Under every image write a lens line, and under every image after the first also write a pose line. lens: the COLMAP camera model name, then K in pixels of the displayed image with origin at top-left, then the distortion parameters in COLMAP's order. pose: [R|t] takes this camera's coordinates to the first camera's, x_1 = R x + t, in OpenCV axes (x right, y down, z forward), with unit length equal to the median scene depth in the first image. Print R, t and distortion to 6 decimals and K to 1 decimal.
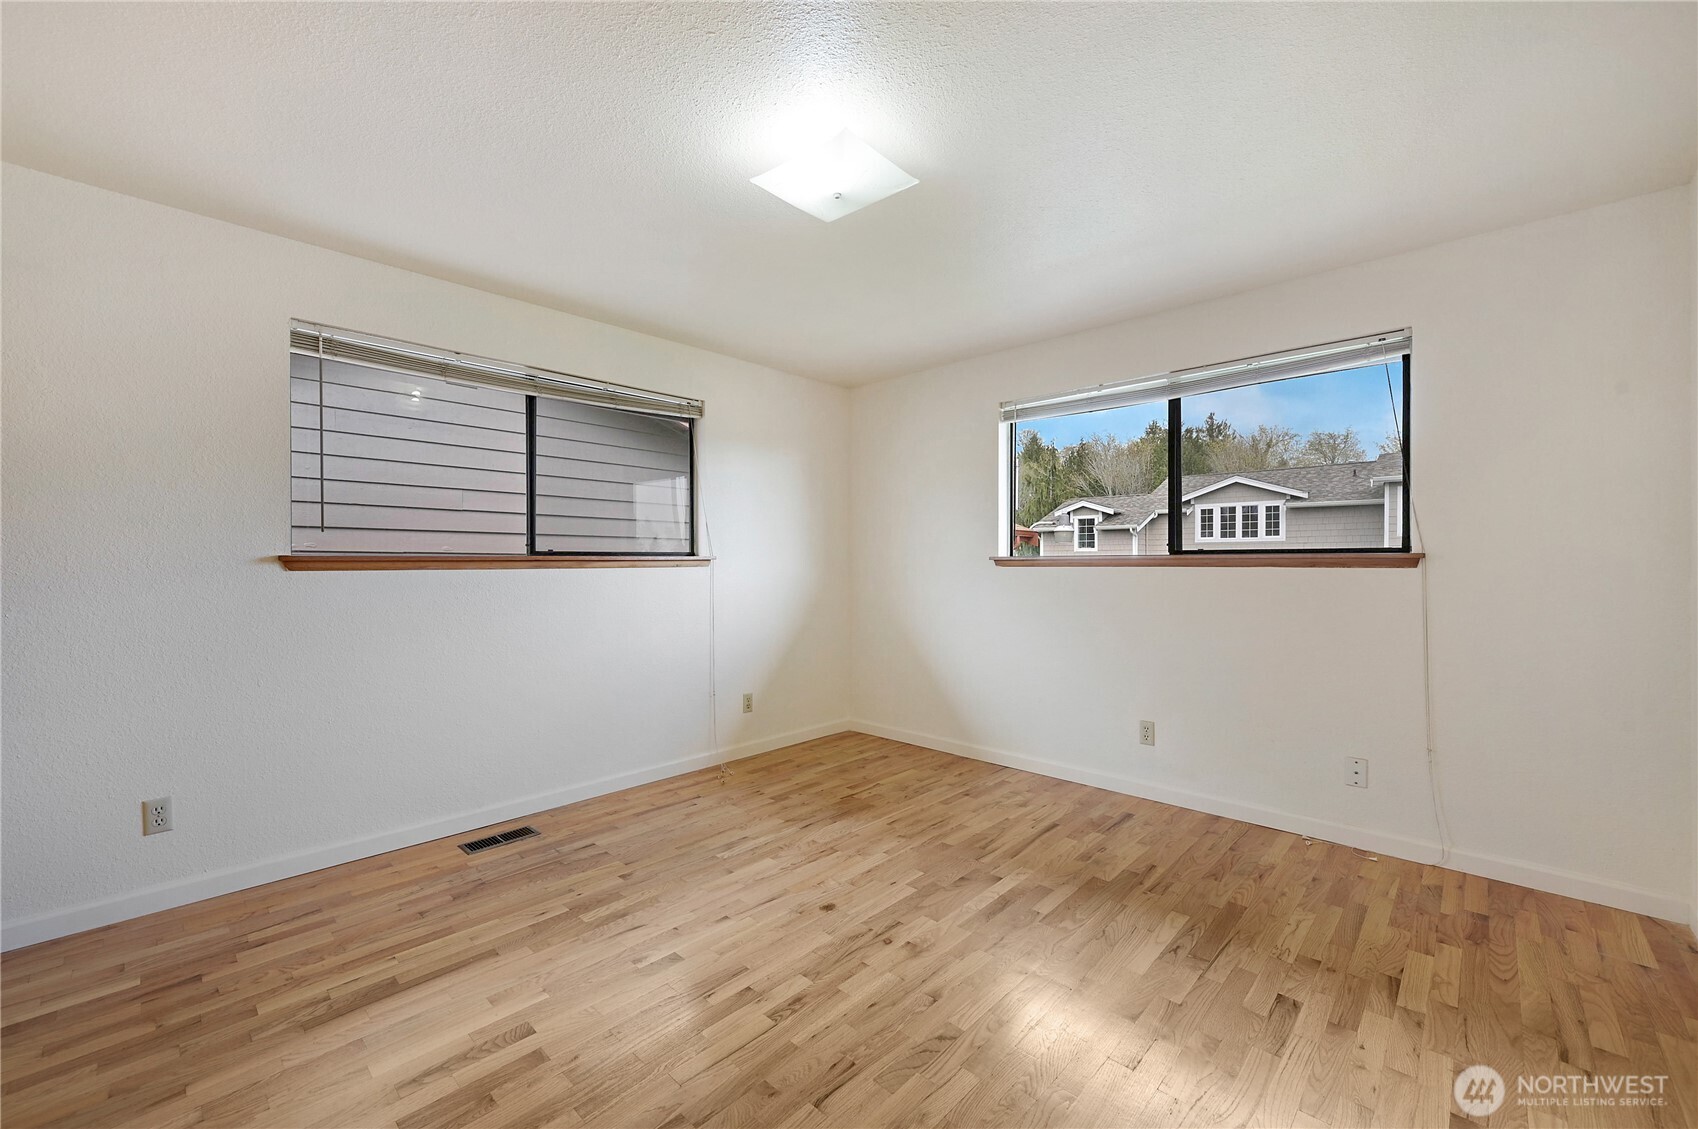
lens RADIAL K [[690.4, 0, 849.1], [0, 690.4, 562.1], [0, 0, 1]] dist [-0.002302, 0.000960]
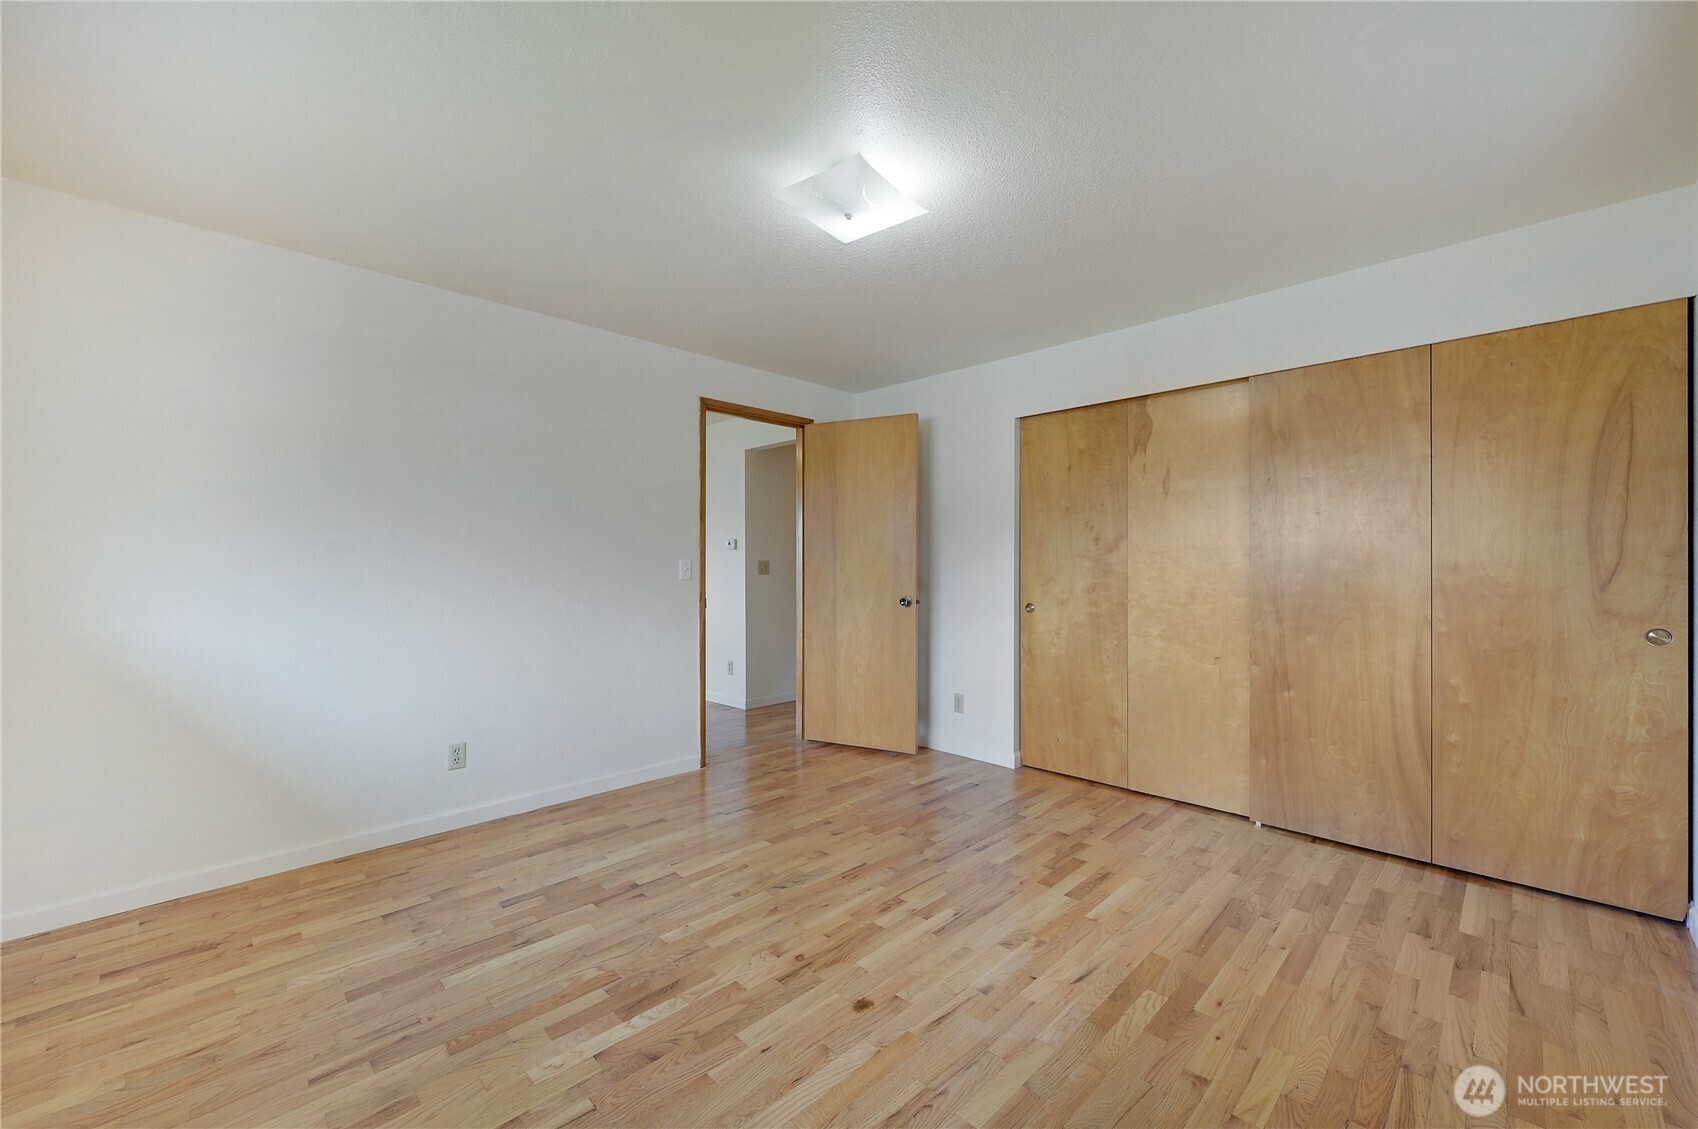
lens RADIAL K [[690.4, 0, 860.1], [0, 690.4, 568.2], [0, 0, 1]] dist [-0.002302, 0.000960]
pose [[-0.999848, 0.002689, 0.017210, -0.046773], [0.002807, 0.999973, 0.006825, -0.002779], [-0.017191, 0.006872, -0.999829, 1.962885]]
